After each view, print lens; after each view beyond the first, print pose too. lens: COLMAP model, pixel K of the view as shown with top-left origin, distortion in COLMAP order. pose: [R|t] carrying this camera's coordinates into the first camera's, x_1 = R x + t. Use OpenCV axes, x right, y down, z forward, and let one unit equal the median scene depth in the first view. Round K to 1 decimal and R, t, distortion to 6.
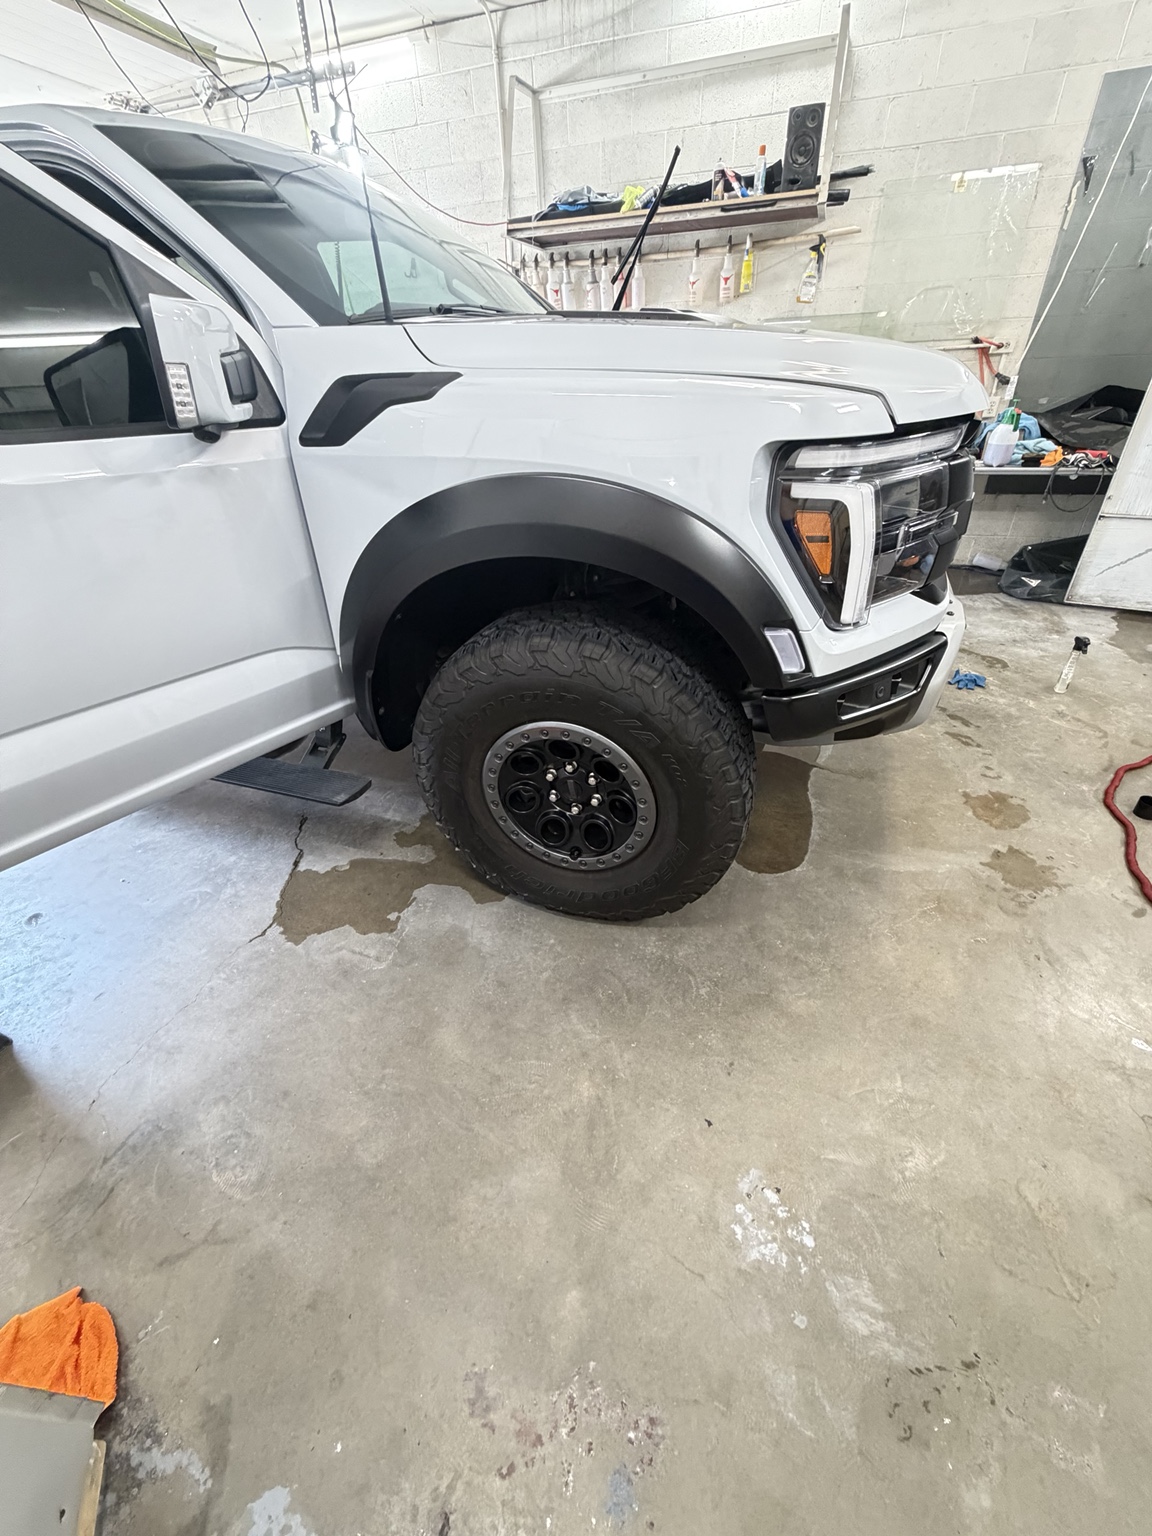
lens RADIAL K [[653.4, 0, 599.8], [0, 653.4, 765.2], [0, 0, 1]] dist [0.002223, 0.000014]
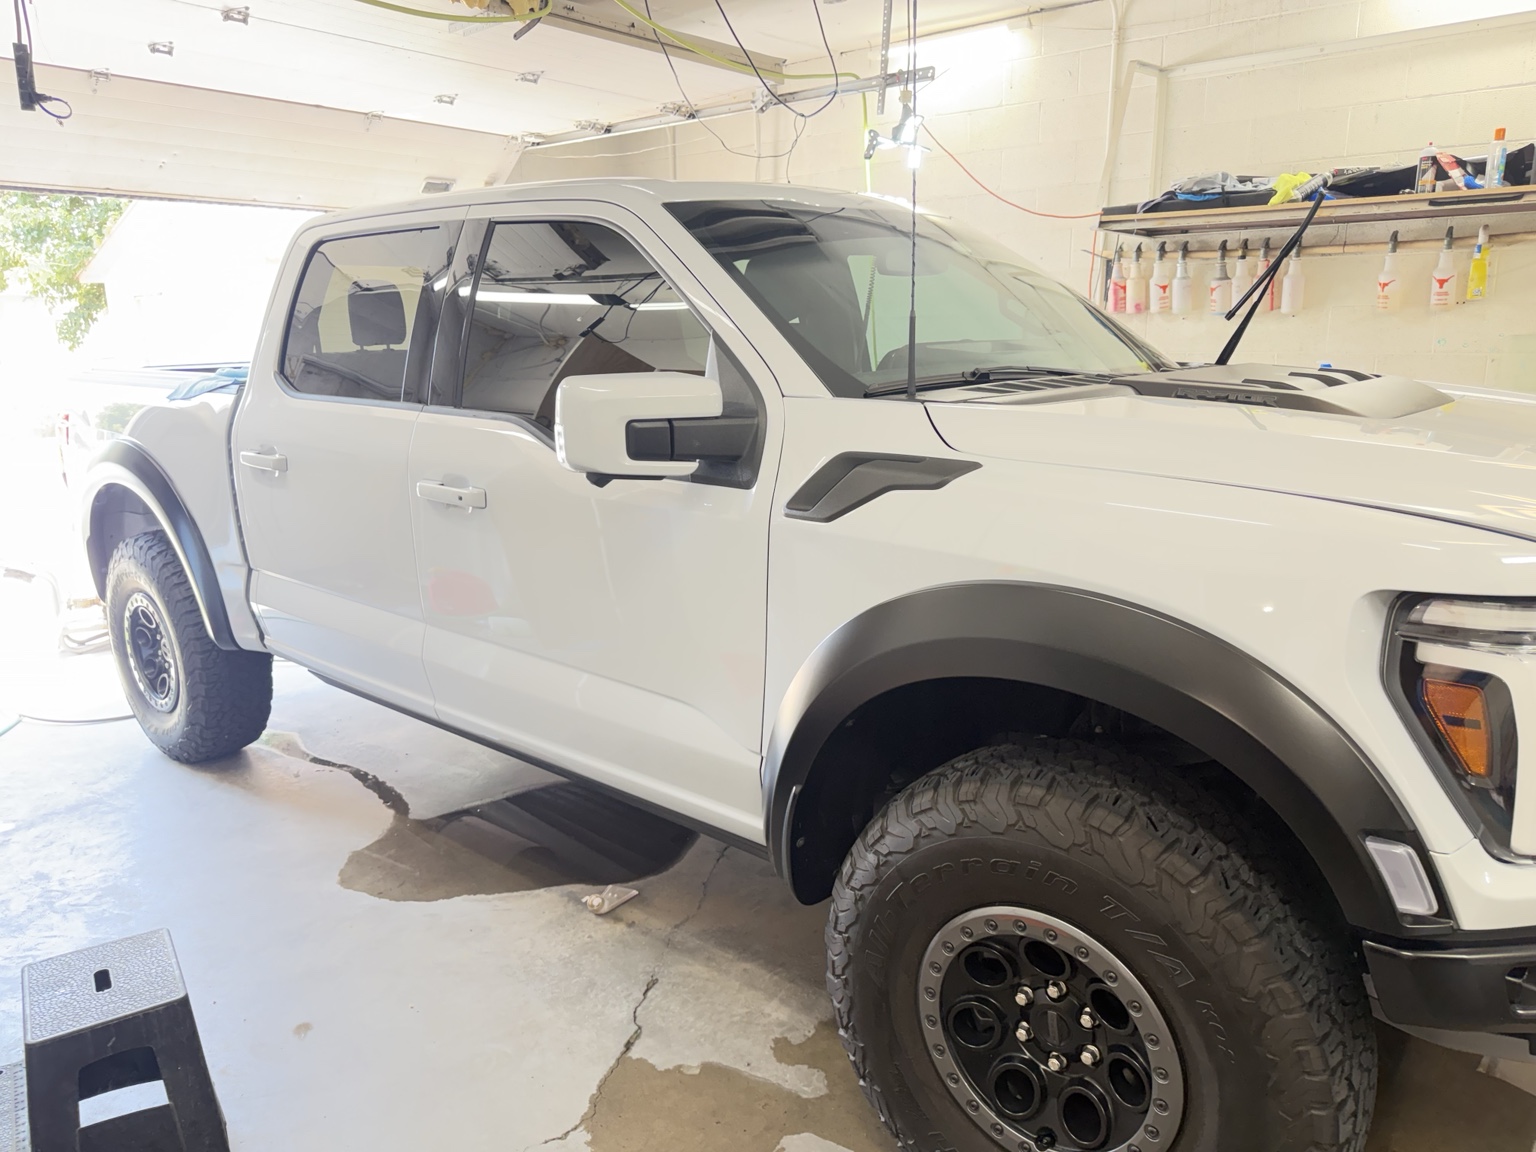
lens RADIAL K [[1157.5, 0, 750.2], [0, 1157.5, 579.5], [0, 0, 1]] dist [0.030571, -0.040012]
pose [[0.919238, 0.112339, -0.377335, 0.064763], [-0.229847, 0.931269, -0.282682, 0.018941], [0.319644, 0.346581, 0.881878, -0.245940]]
